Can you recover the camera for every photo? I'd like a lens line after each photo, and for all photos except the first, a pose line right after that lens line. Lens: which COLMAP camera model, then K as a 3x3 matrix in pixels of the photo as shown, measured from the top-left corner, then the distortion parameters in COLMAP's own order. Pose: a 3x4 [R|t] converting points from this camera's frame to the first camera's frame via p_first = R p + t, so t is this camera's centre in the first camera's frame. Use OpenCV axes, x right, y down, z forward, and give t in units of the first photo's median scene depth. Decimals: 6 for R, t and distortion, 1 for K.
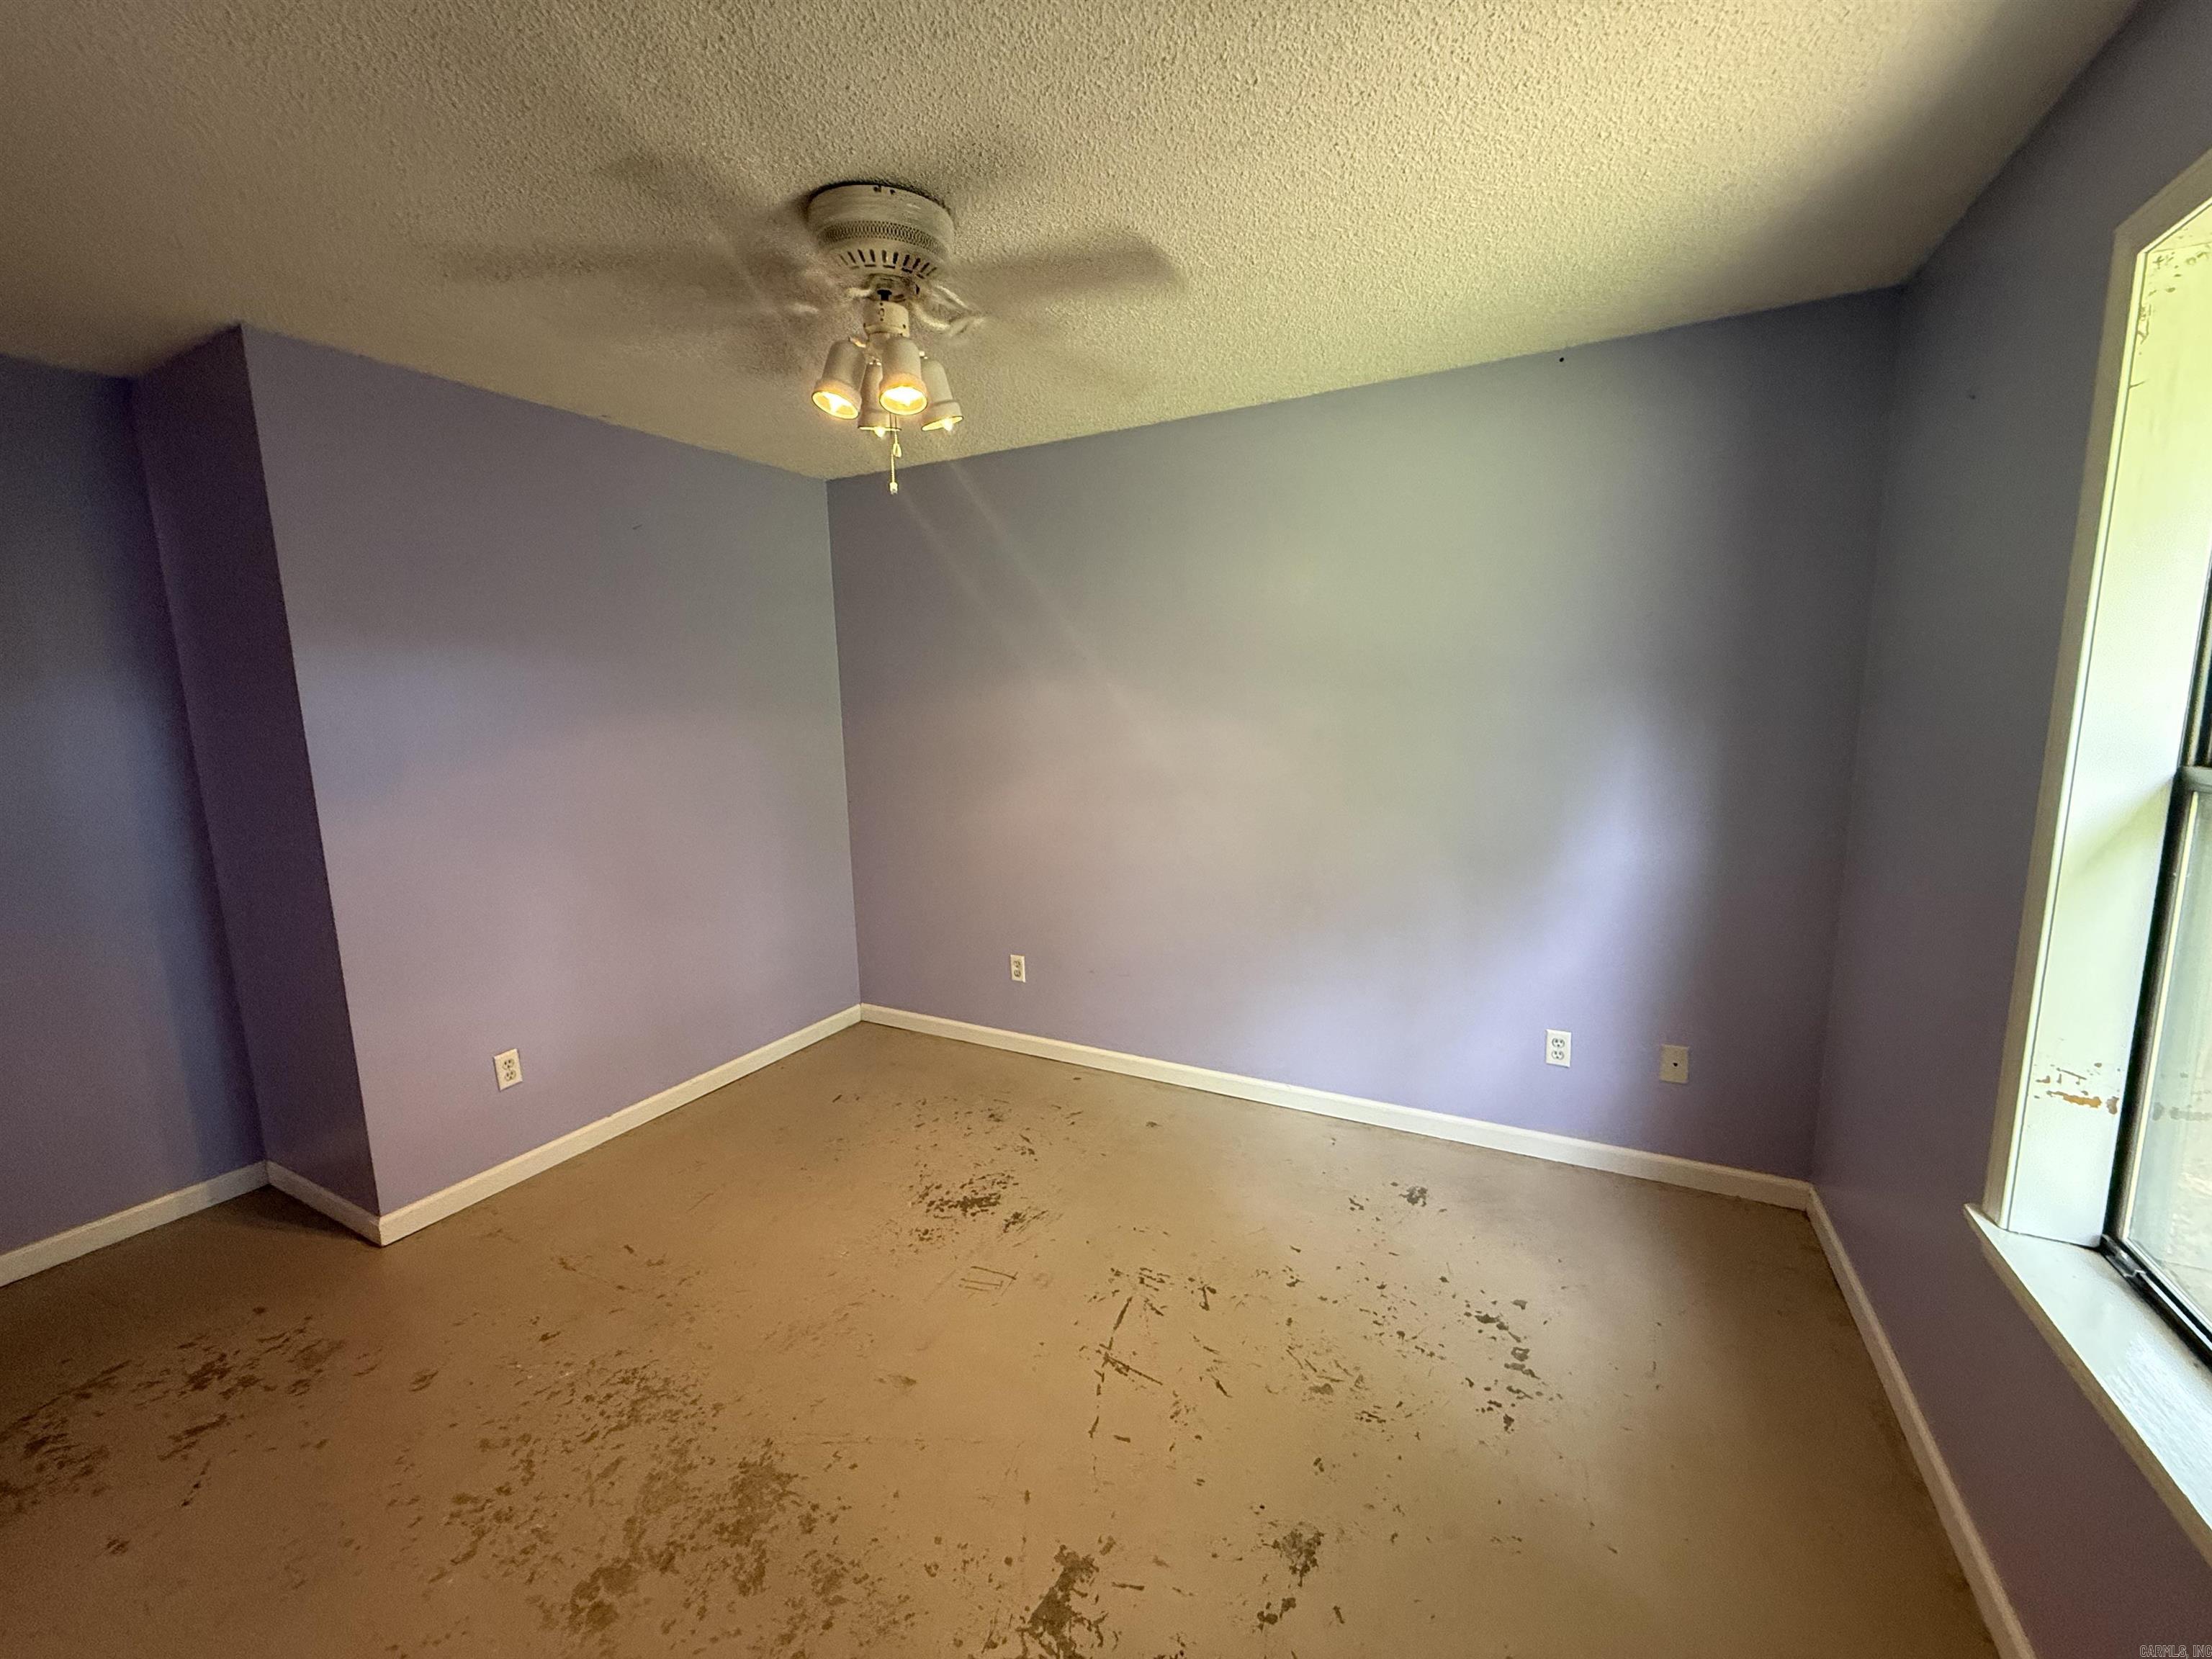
lens RADIAL K [[880.8, 0, 1101.0], [0, 880.8, 827.3], [0, 0, 1]] dist [0.002809, -0.000758]
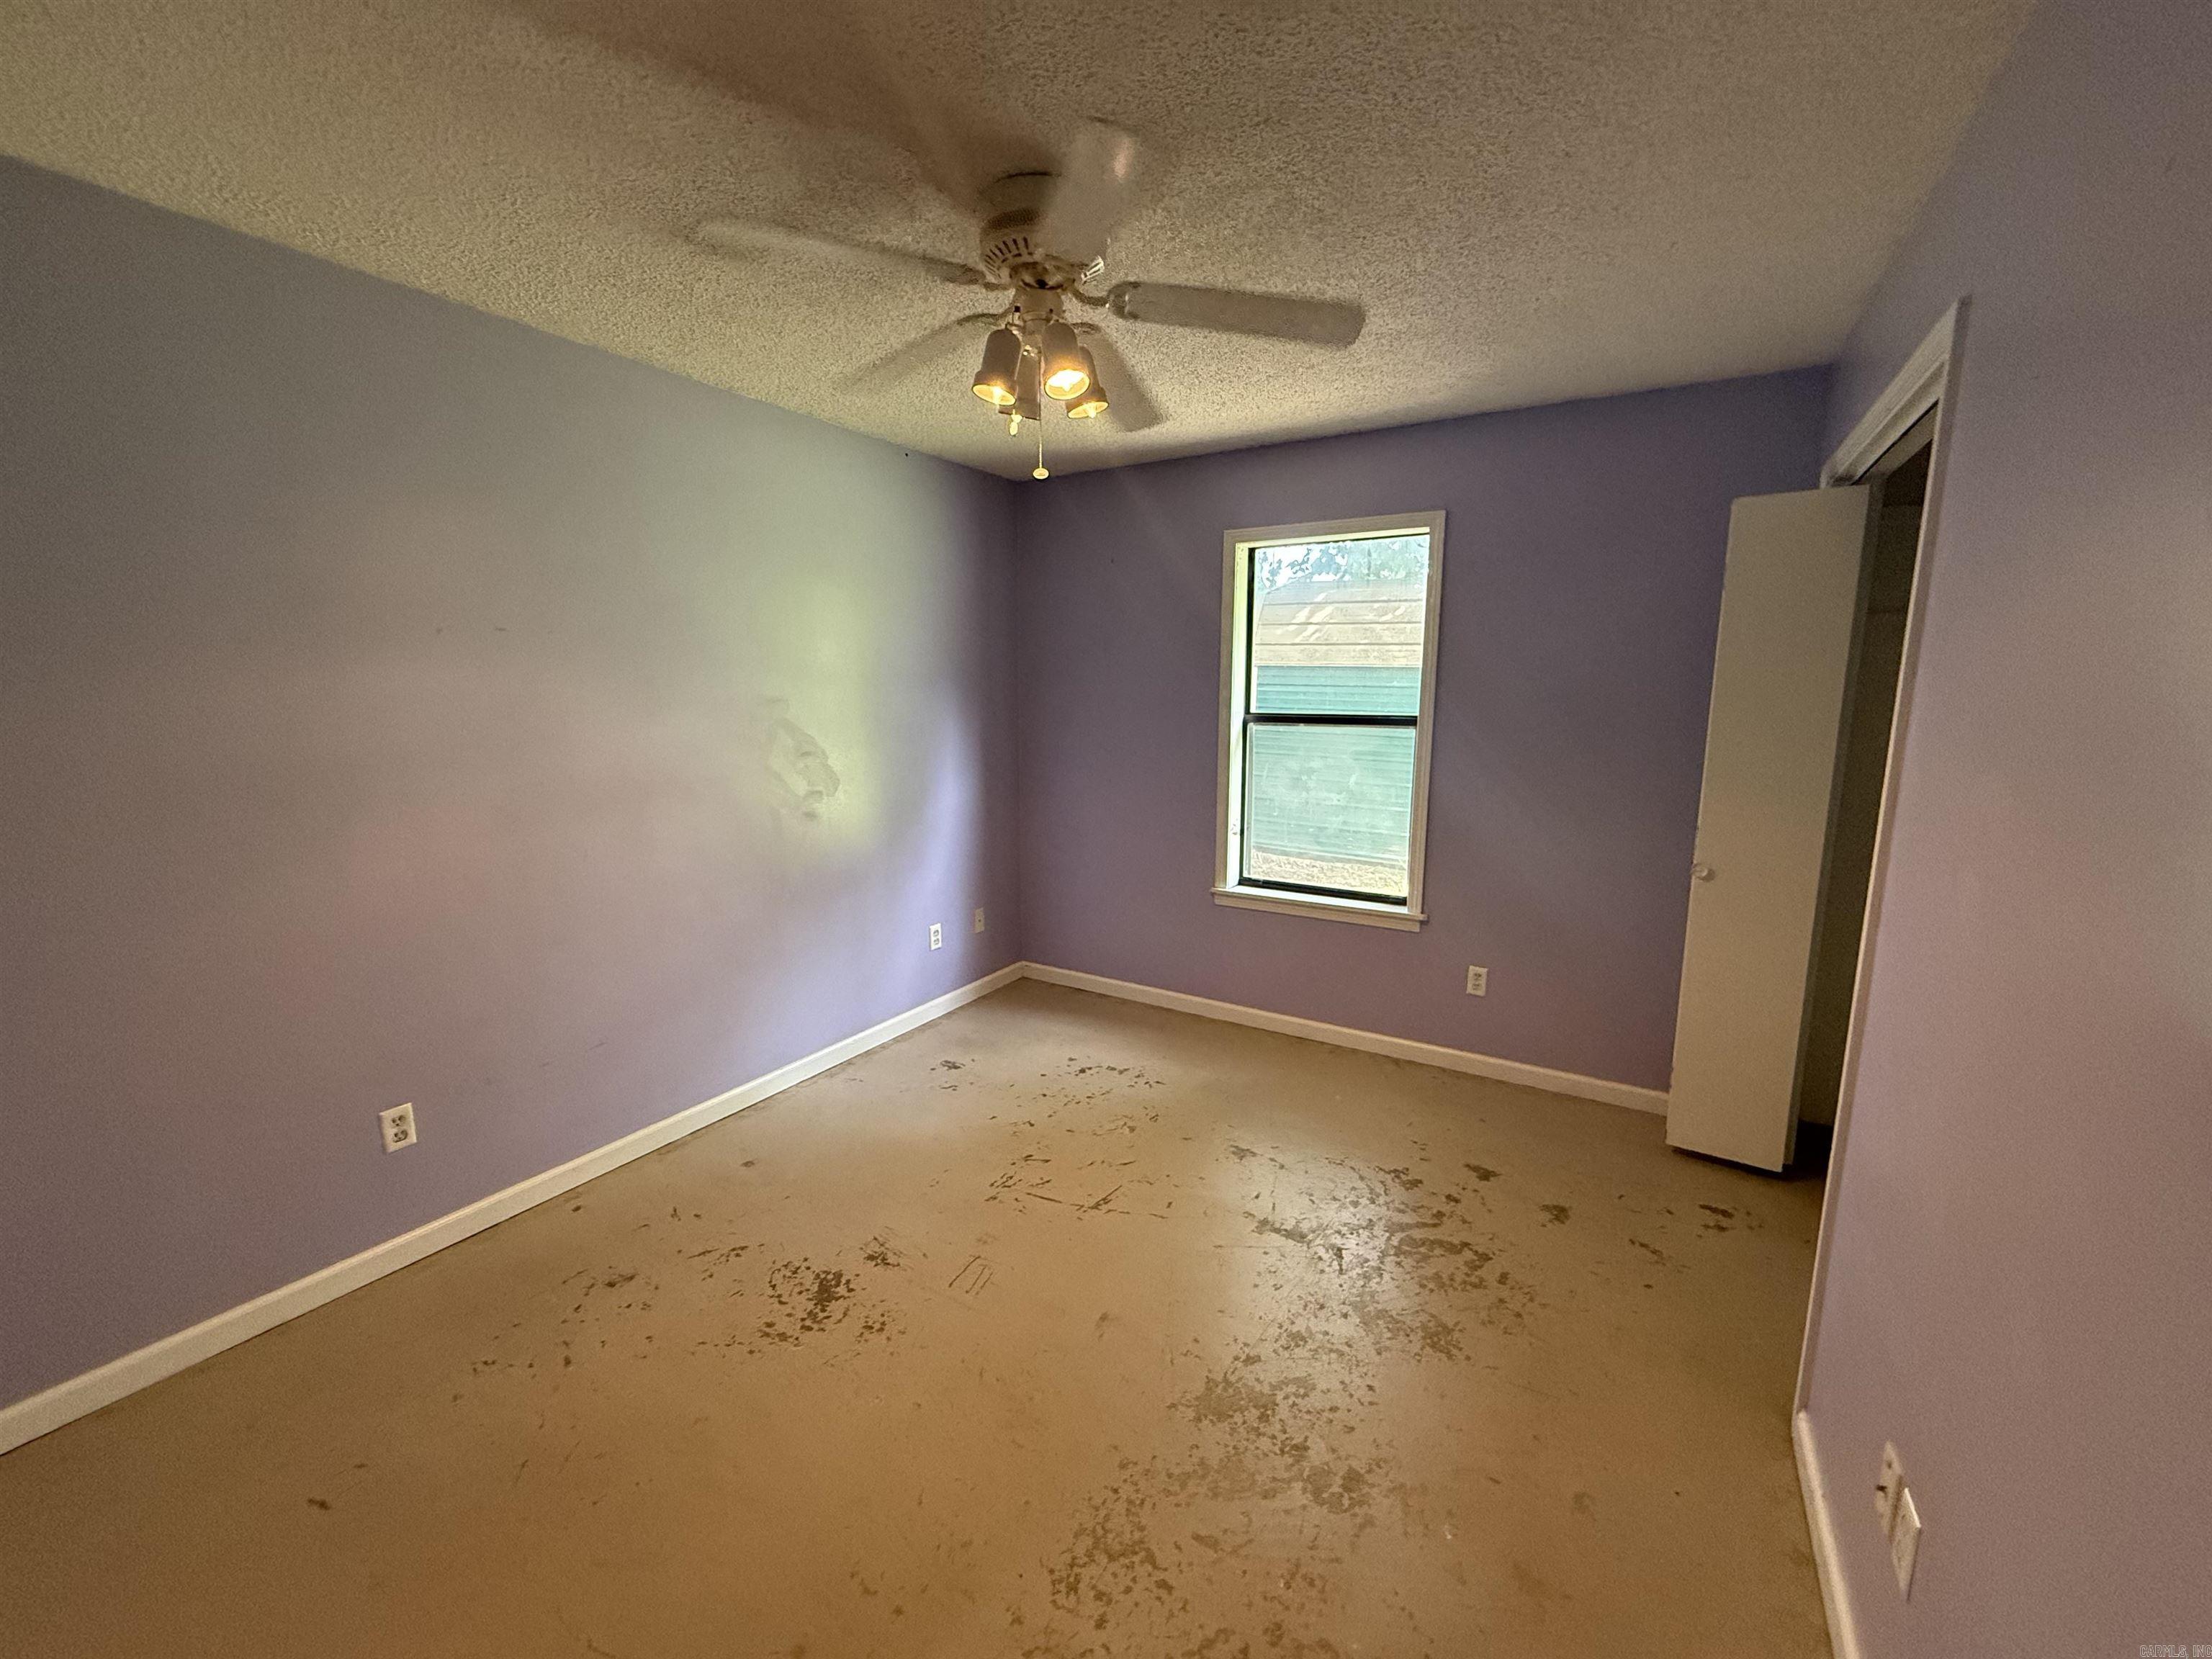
lens RADIAL K [[880.8, 0, 1097.4], [0, 880.8, 827.7], [0, 0, 1]] dist [0.002809, -0.000758]
pose [[0.060263, -0.135878, 0.988891, -1.368013], [0.145672, 0.981282, 0.125956, -0.105470], [-0.987496, 0.136464, 0.078929, 0.961276]]
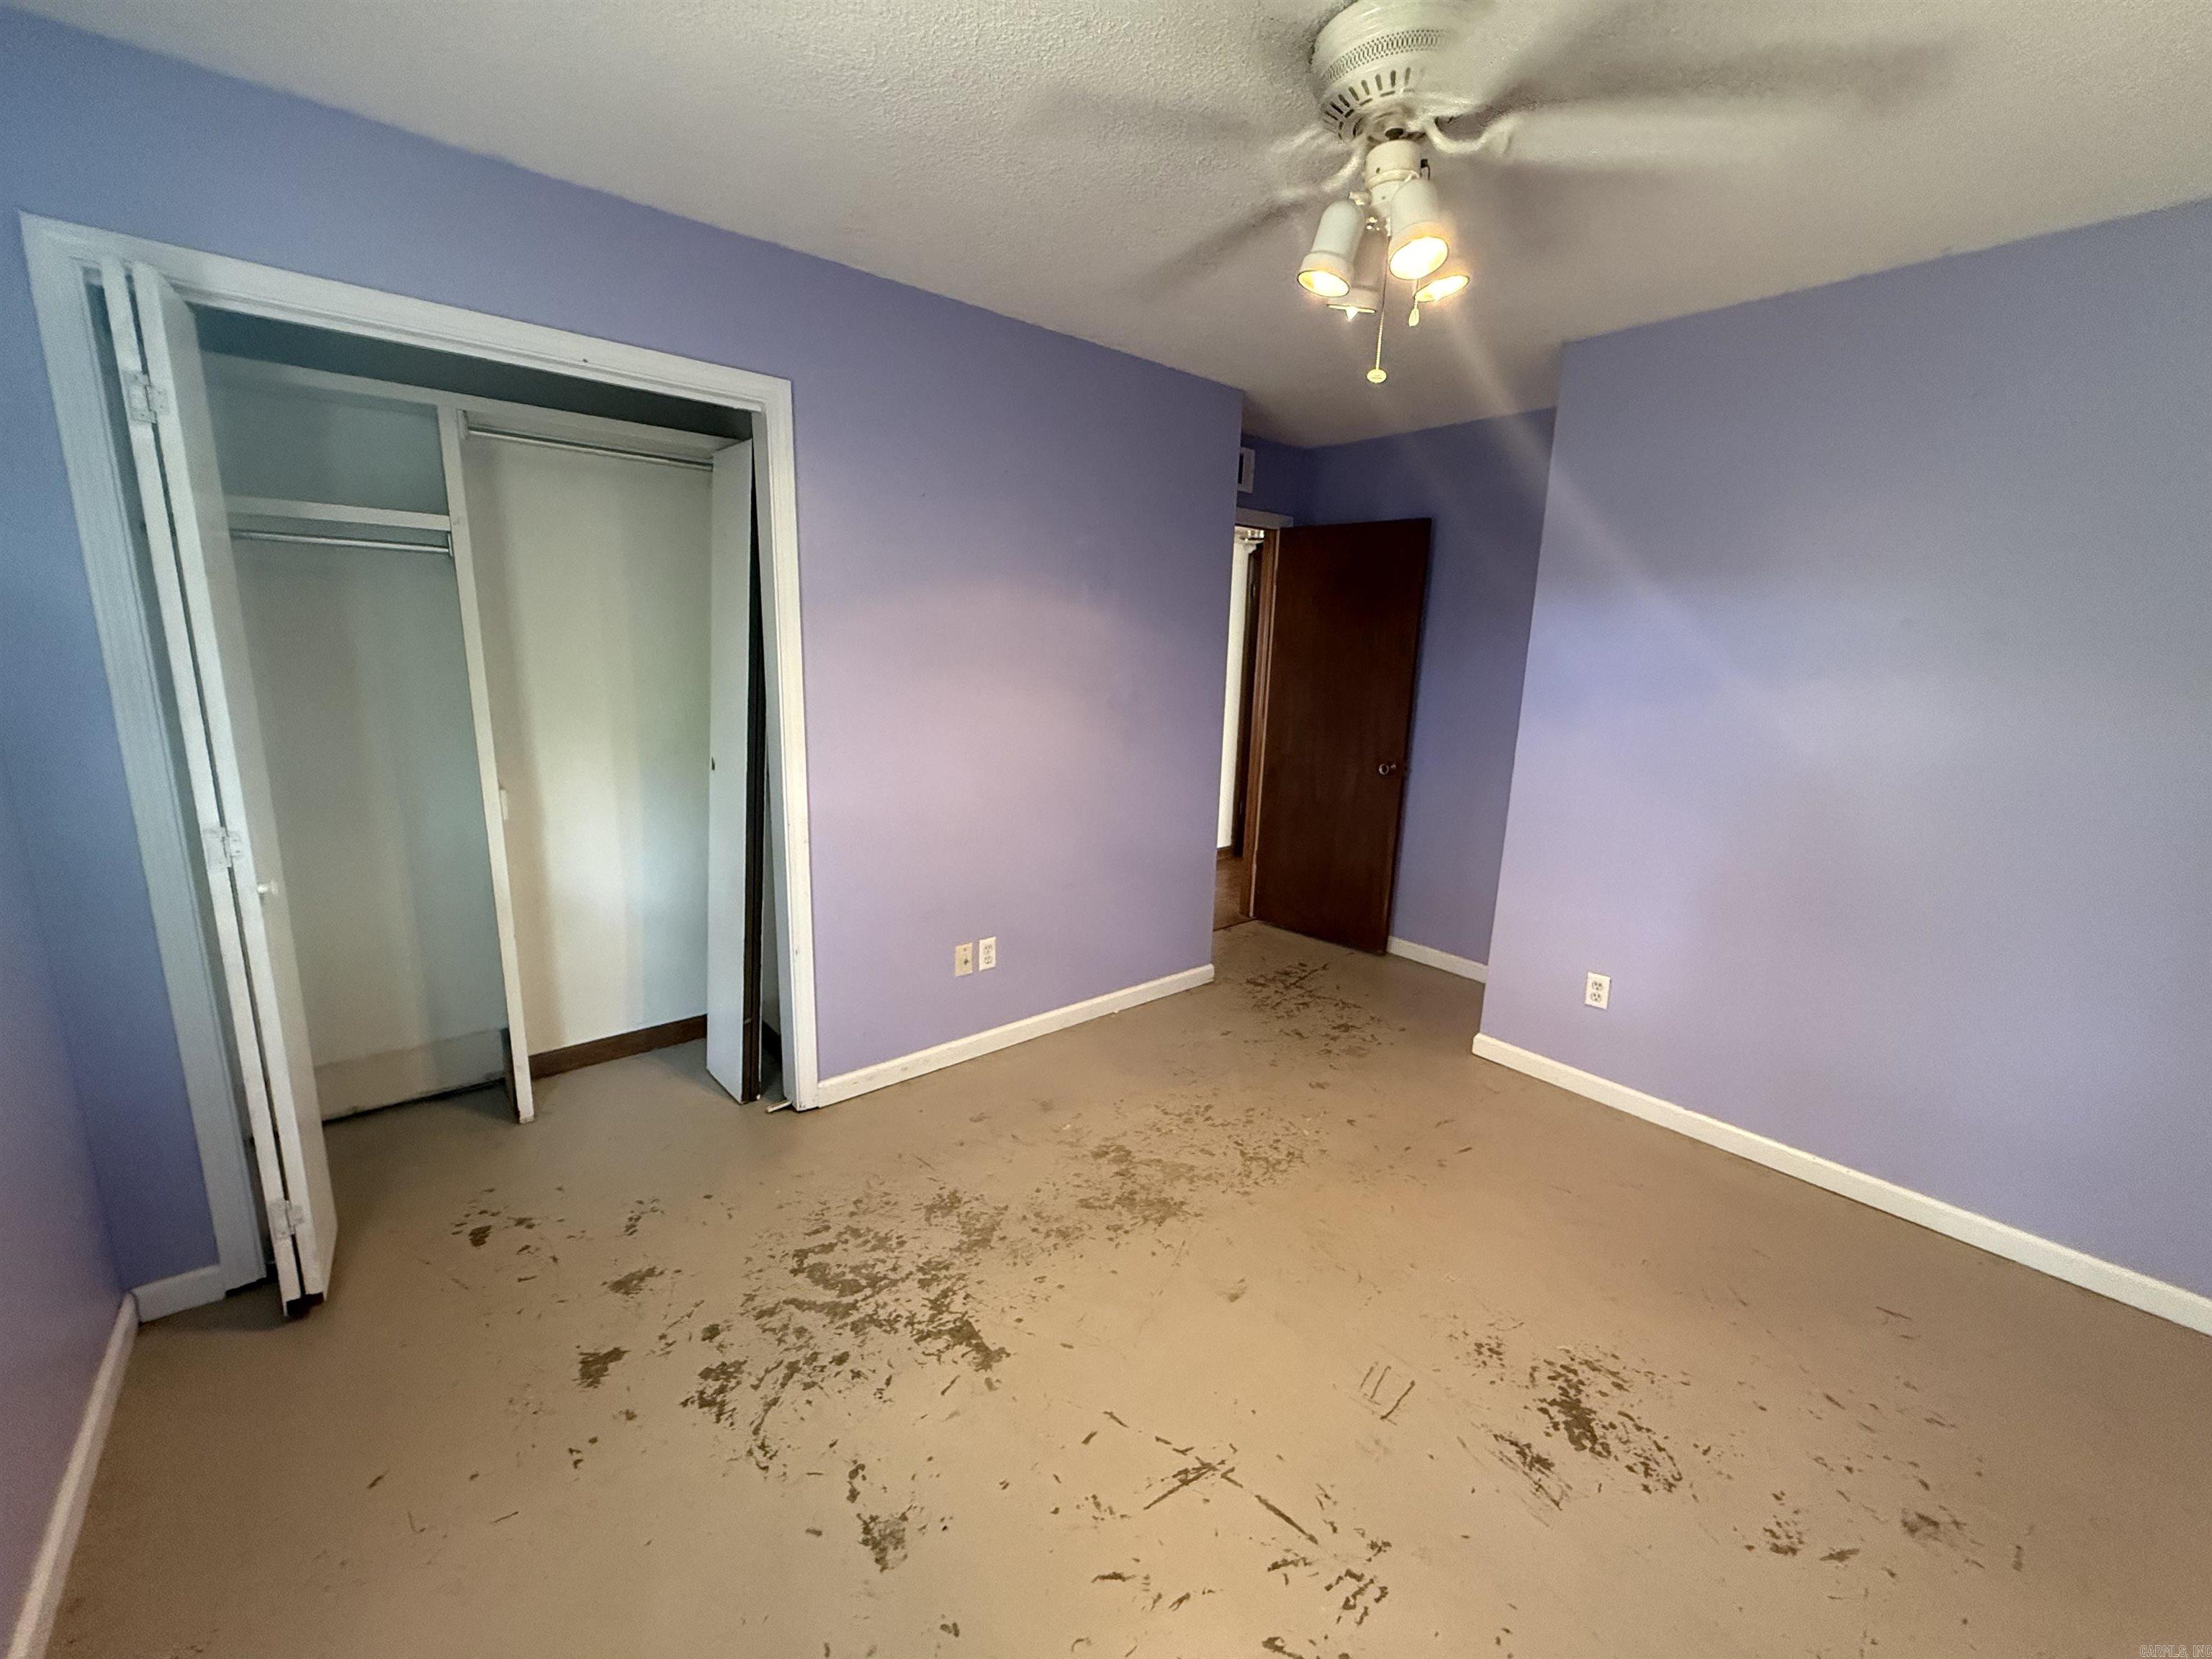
lens RADIAL K [[880.8, 0, 1094.2], [0, 880.8, 823.6], [0, 0, 1]] dist [0.002809, -0.000758]
pose [[-0.376161, 0.196612, -0.905454, 0.762327], [-0.160760, 0.948557, 0.272757, -0.172590], [0.912502, 0.248162, -0.325202, 1.196343]]
